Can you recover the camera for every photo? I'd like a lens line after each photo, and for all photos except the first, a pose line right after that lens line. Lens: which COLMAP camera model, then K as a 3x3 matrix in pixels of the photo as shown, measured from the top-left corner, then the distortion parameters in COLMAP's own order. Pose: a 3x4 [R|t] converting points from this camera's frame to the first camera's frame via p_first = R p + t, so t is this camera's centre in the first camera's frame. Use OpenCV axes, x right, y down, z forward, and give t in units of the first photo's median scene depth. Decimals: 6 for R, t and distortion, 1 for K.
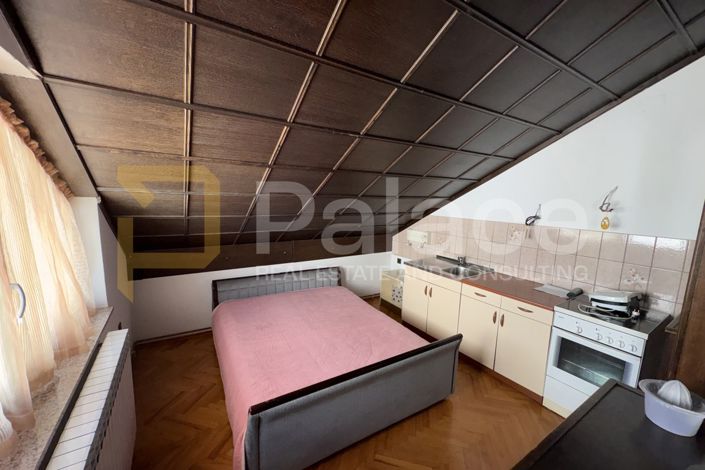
lens RADIAL K [[280.8, 0, 352.5], [0, 280.8, 235.0], [0, 0, 1]] dist [0.000120, 0.000021]
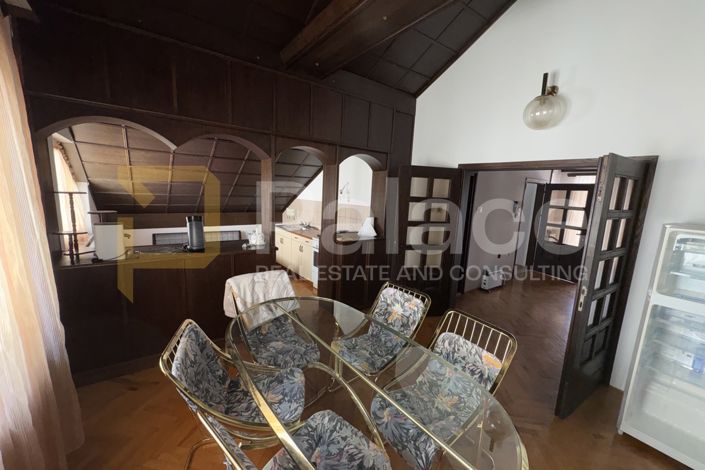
lens RADIAL K [[280.8, 0, 352.5], [0, 280.8, 235.0], [0, 0, 1]] dist [0.000120, 0.000021]
pose [[0.997549, 0.003481, 0.069886, 1.138933], [-0.004523, 0.999881, 0.014750, 0.264540], [-0.069826, -0.015030, 0.997446, -1.515797]]
